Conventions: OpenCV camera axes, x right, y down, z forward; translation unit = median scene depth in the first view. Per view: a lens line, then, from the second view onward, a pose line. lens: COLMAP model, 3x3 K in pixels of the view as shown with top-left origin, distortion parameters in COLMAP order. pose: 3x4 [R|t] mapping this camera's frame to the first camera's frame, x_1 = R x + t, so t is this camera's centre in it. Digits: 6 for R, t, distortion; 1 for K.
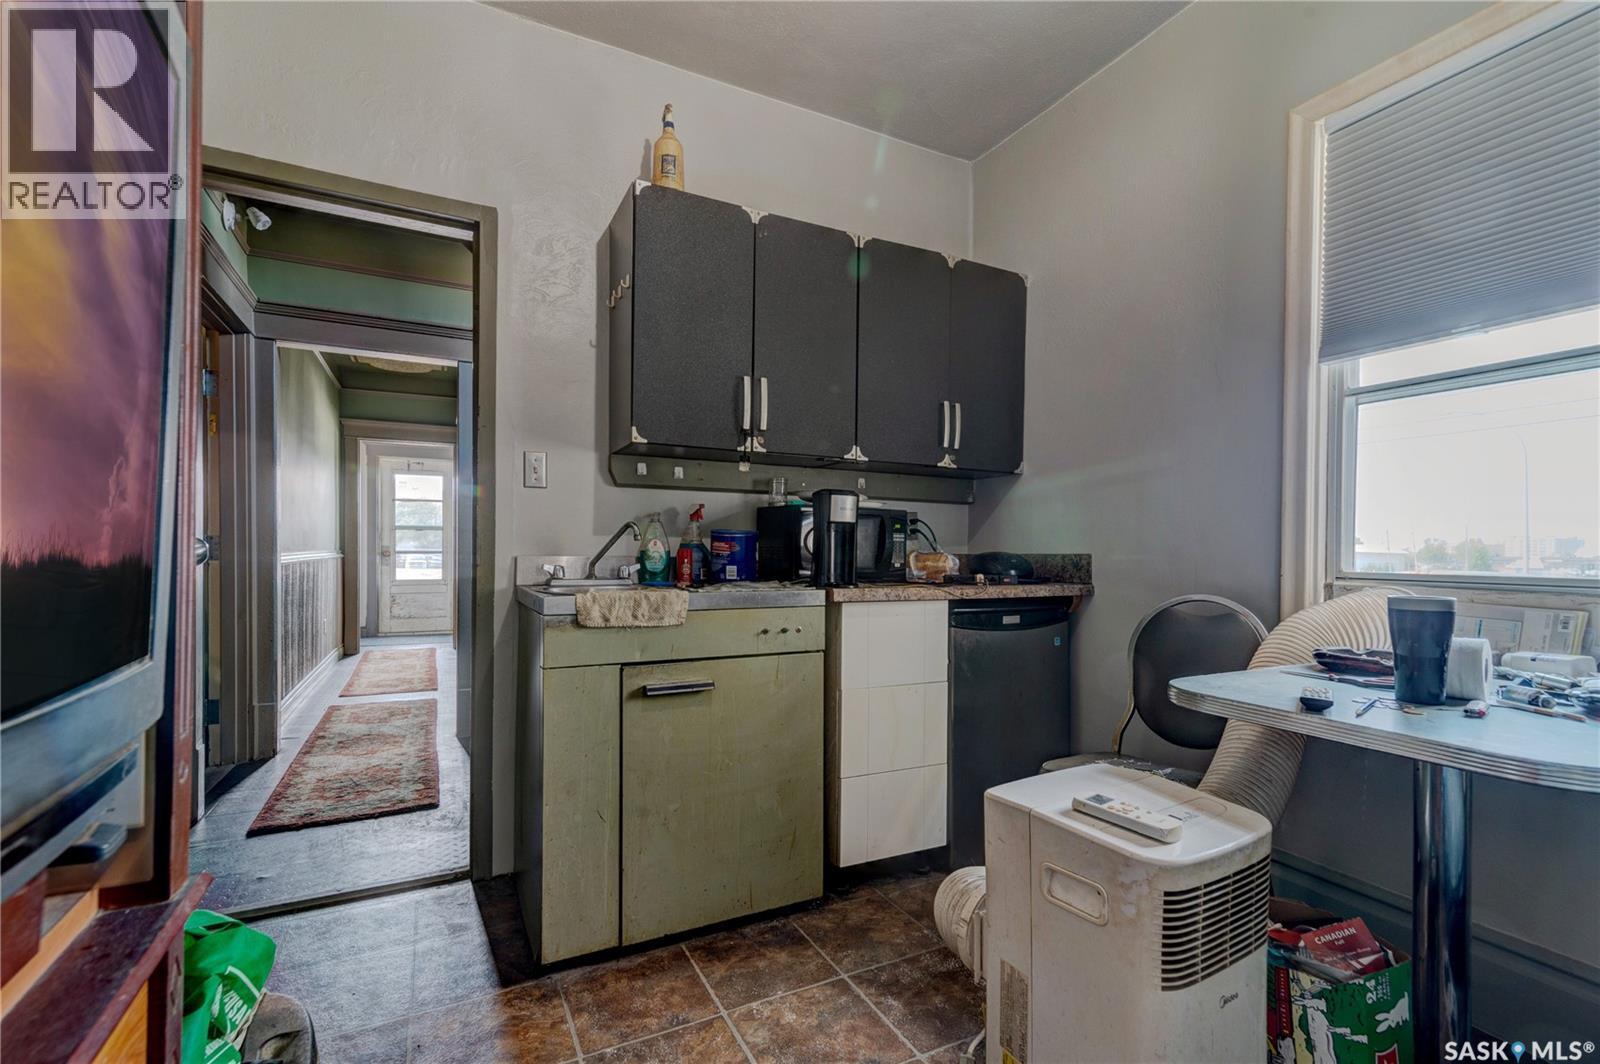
lens RADIAL K [[720.8, 0, 798.3], [0, 720.8, 550.5], [0, 0, 1]] dist [0.017667, 0.000042]
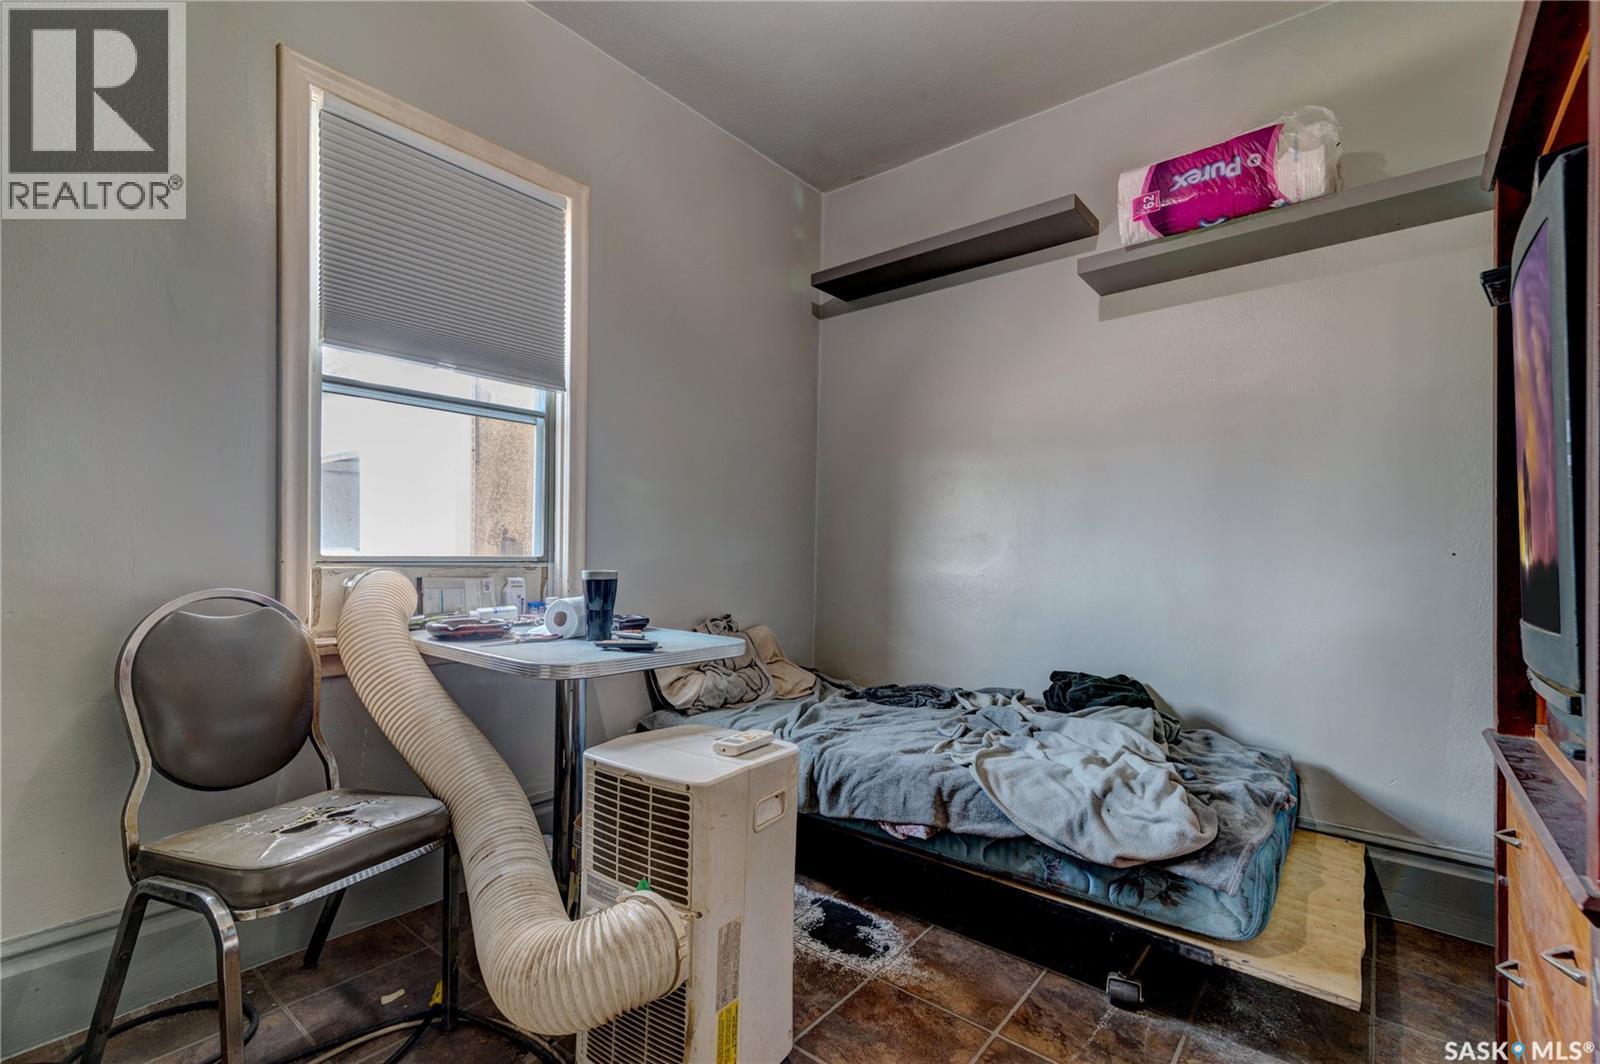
lens RADIAL K [[720.8, 0, 798.3], [0, 720.8, 550.5], [0, 0, 1]] dist [0.017667, 0.000042]
pose [[-0.403834, -0.014370, 0.914719, -0.531959], [-0.006587, 0.999896, 0.012800, 0.003492], [-0.914808, -0.000857, -0.403887, 0.984878]]
